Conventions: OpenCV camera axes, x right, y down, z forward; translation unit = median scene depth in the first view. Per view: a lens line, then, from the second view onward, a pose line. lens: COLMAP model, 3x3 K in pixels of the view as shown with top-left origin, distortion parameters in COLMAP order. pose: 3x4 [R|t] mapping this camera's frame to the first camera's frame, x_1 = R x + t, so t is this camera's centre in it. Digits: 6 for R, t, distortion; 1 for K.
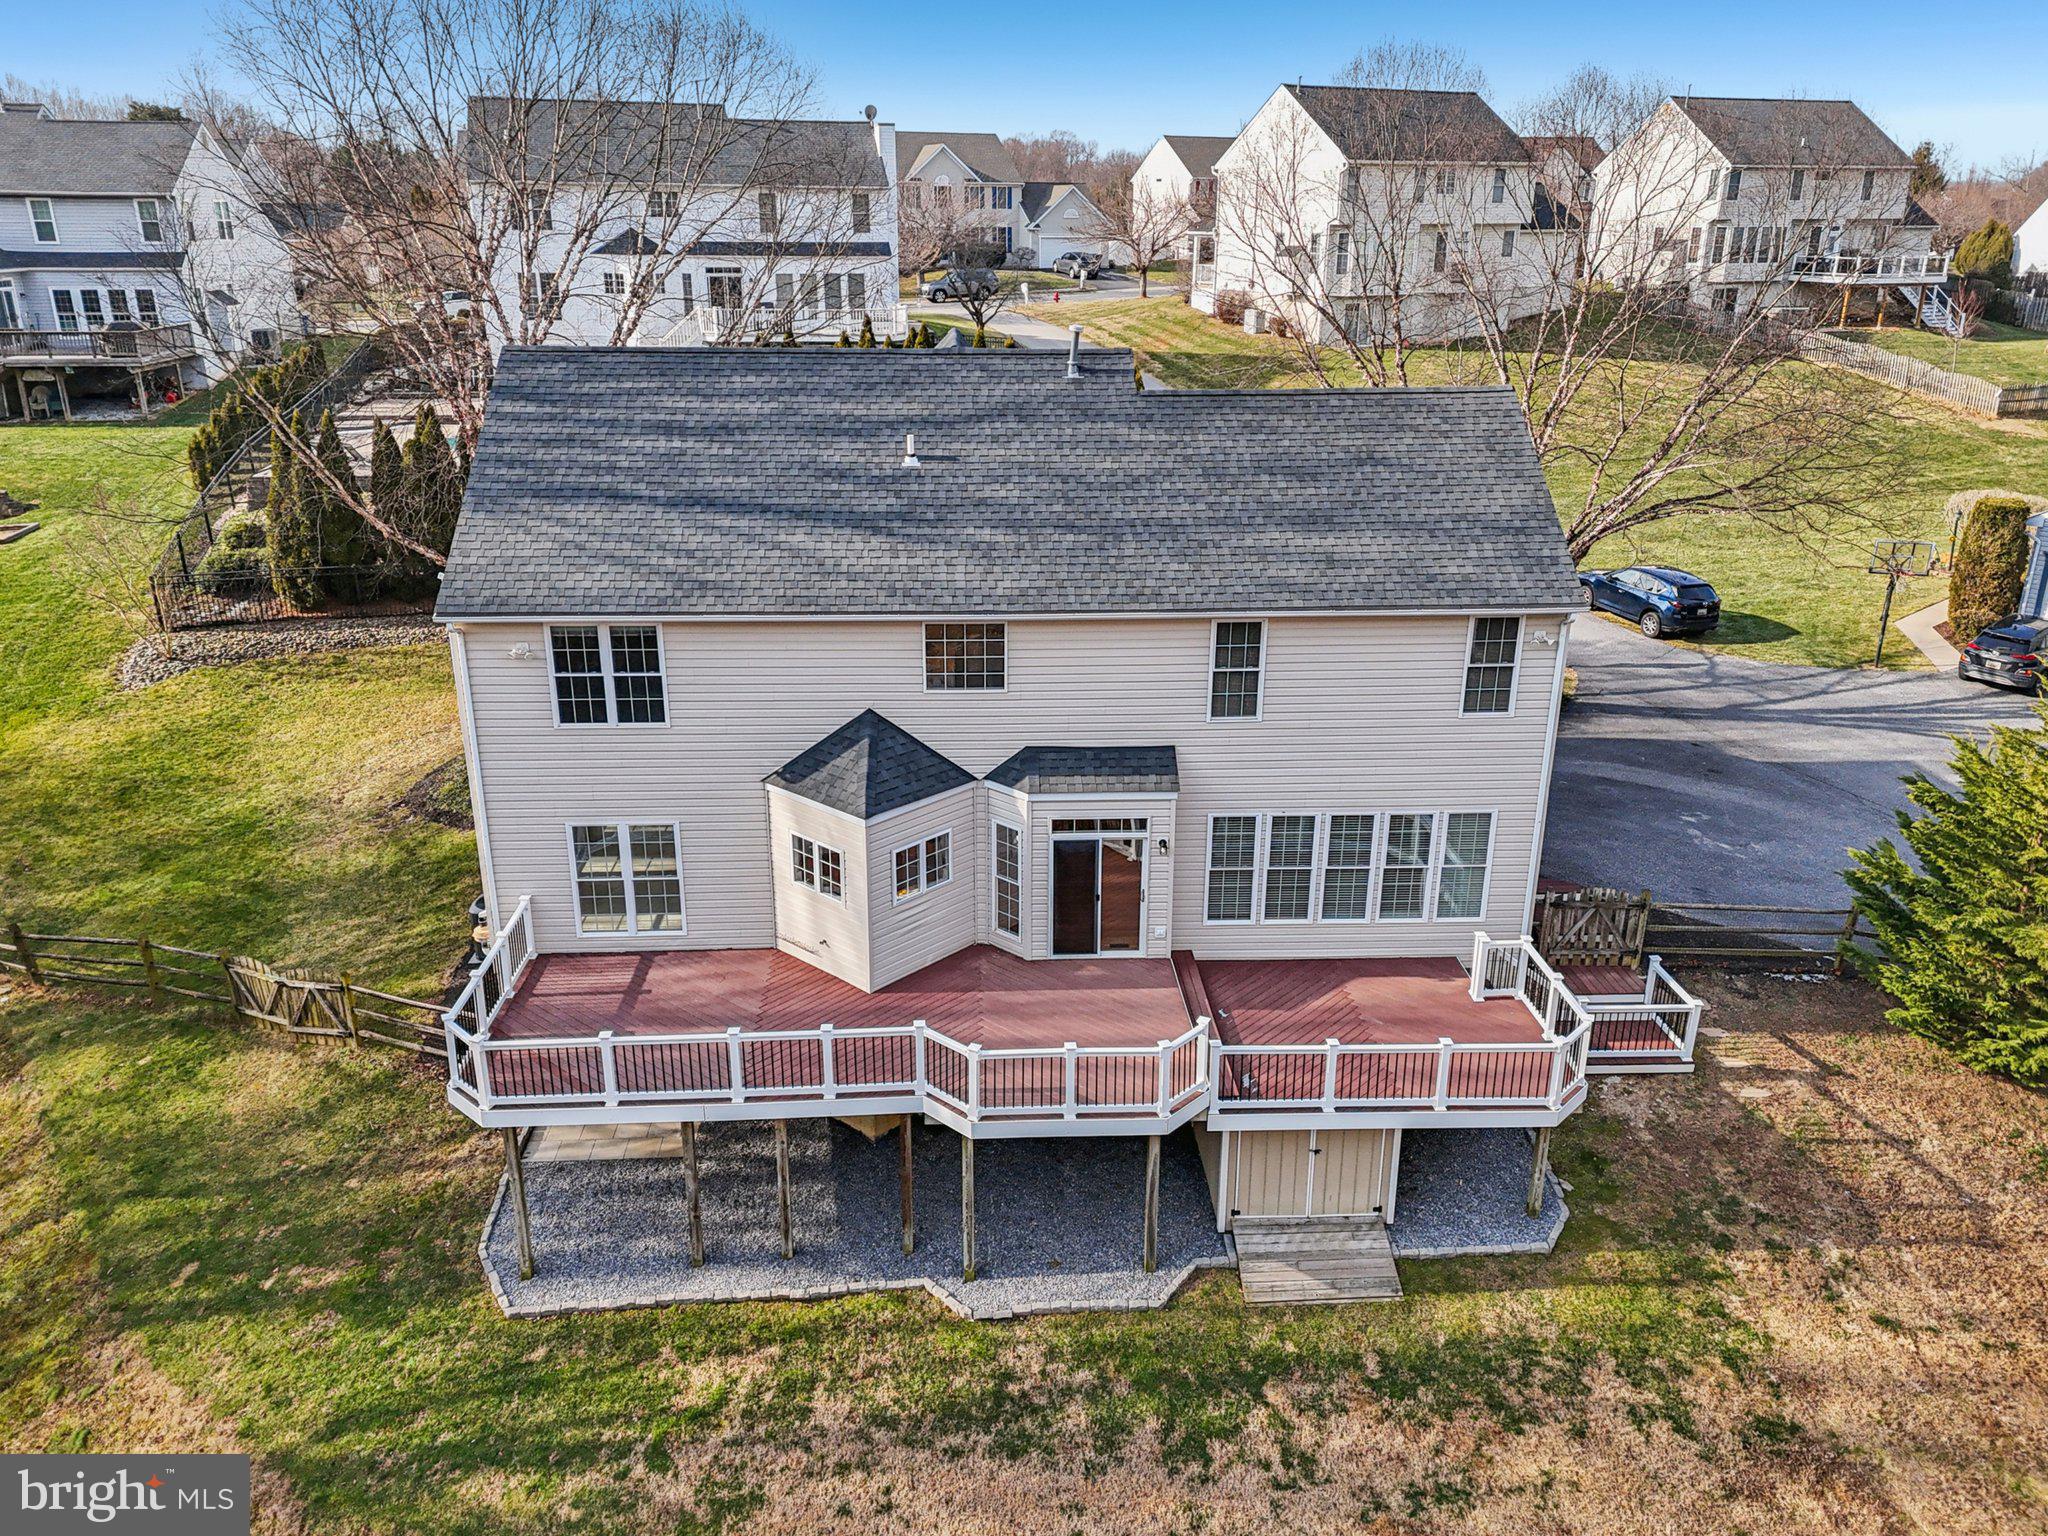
lens RADIAL K [[1473.9, 0, 1024.0], [0, 1473.9, 768.0], [0, 0, 1]] dist [0.048012, -0.005713]
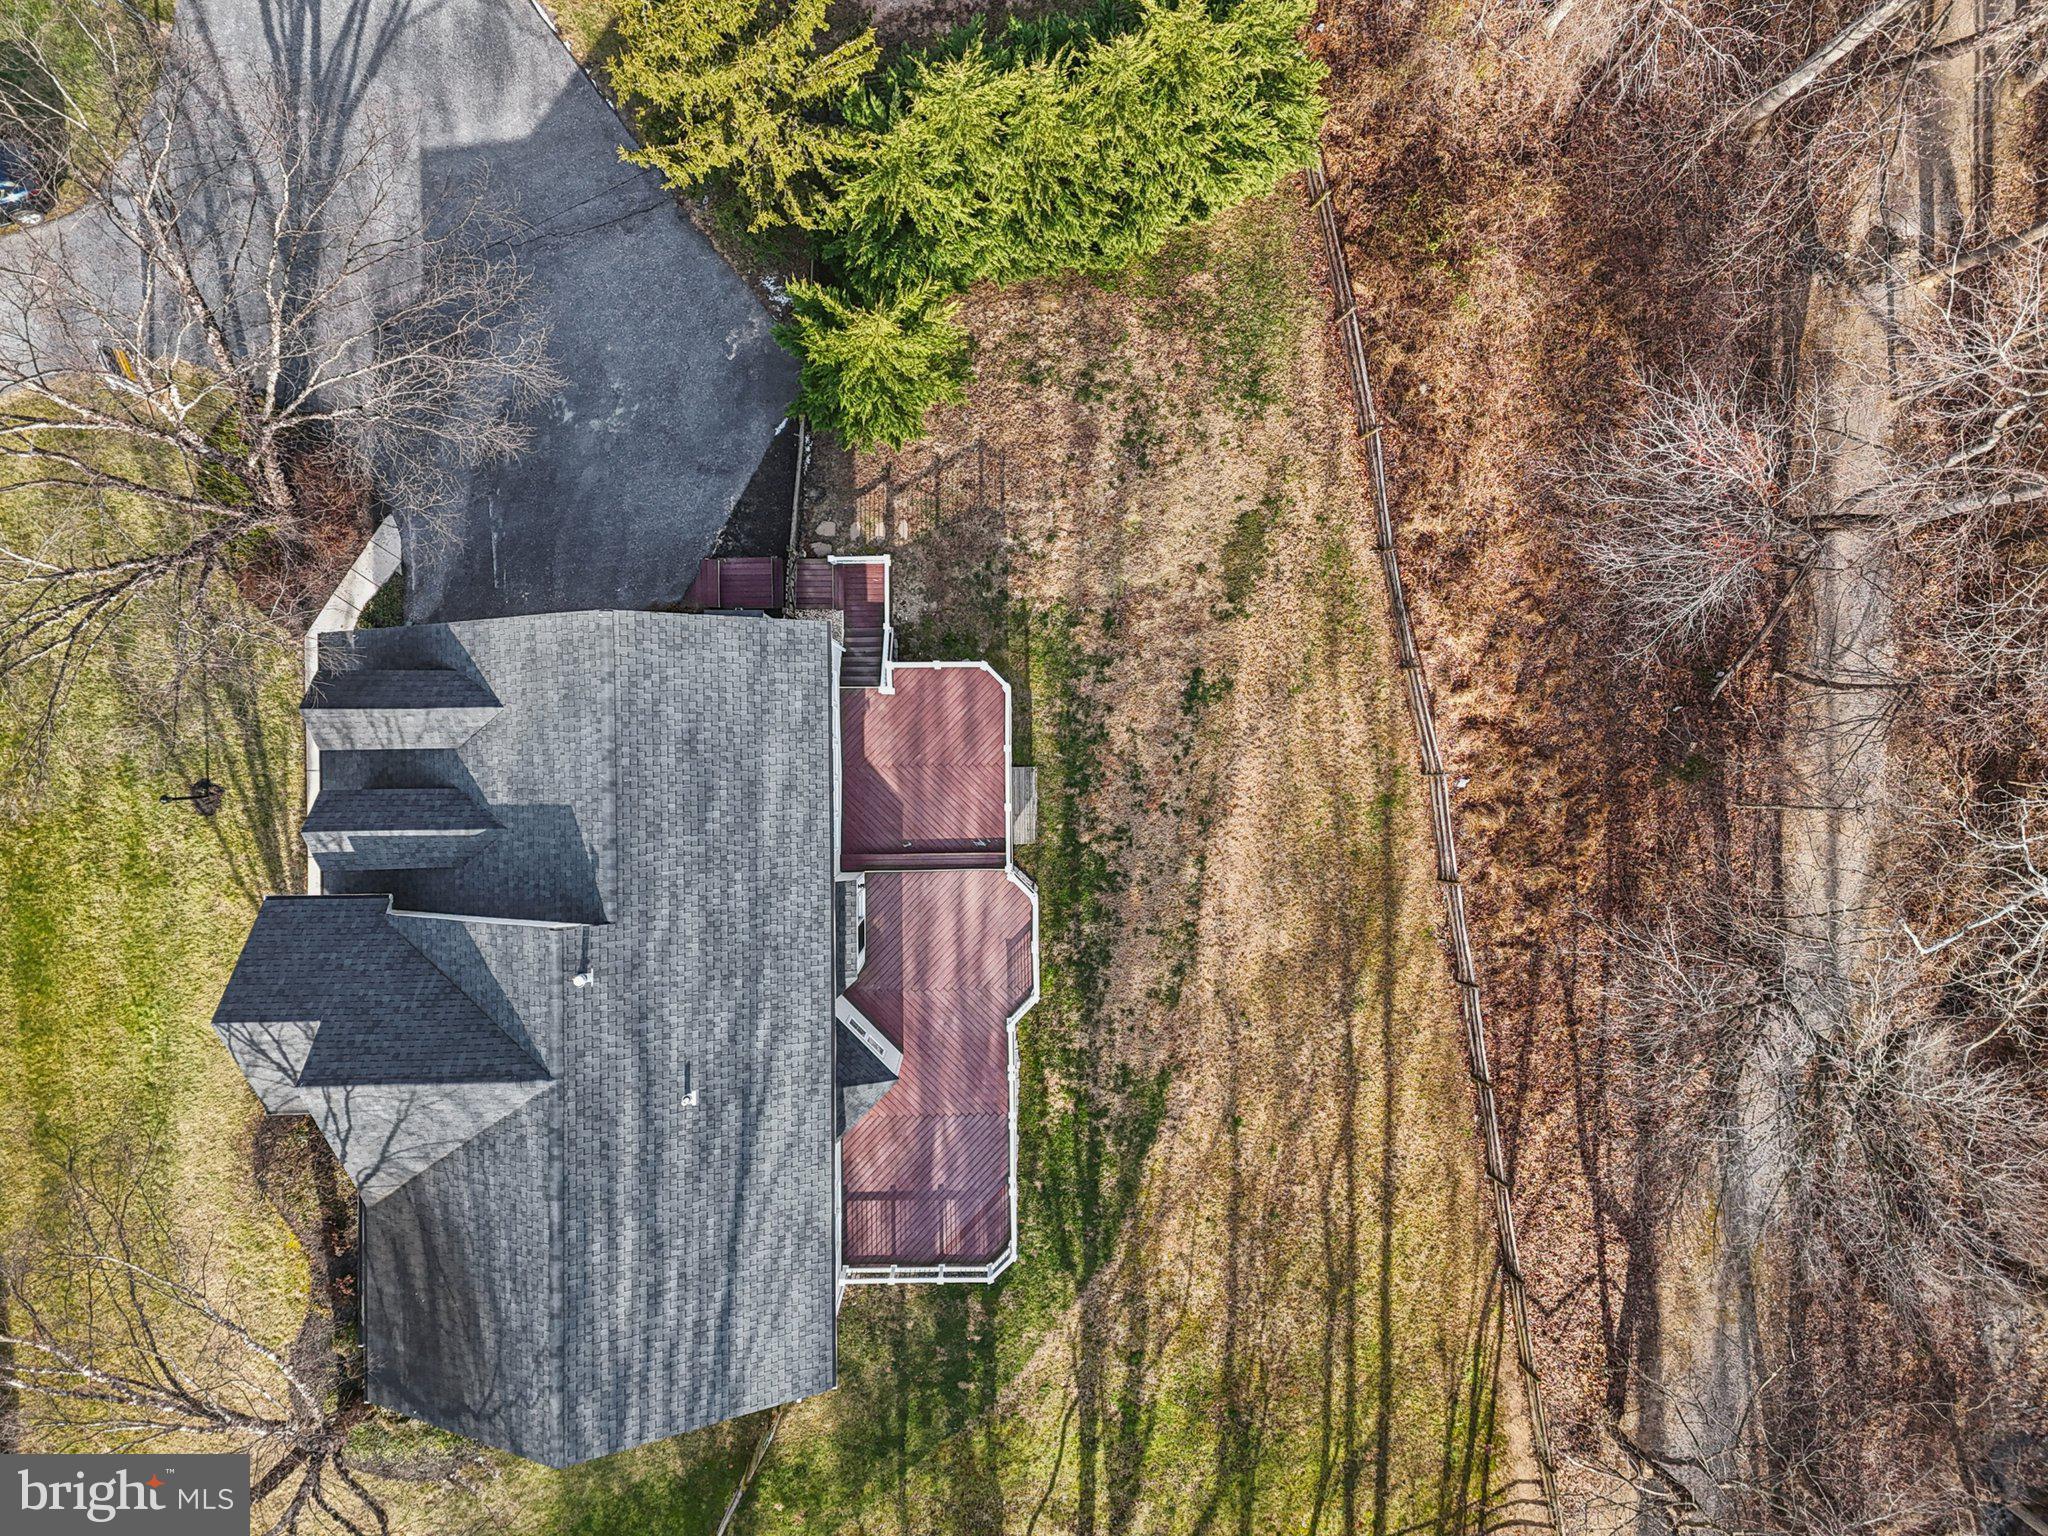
lens RADIAL K [[1473.9, 0, 1024.0], [0, 1473.9, 768.0], [0, 0, 1]] dist [0.048012, -0.005713]
pose [[0.026998, -0.999610, -0.007200, 0.269723], [0.335260, 0.002269, 0.942123, -1.560664], [-0.941739, -0.027849, 0.335190, 0.342184]]
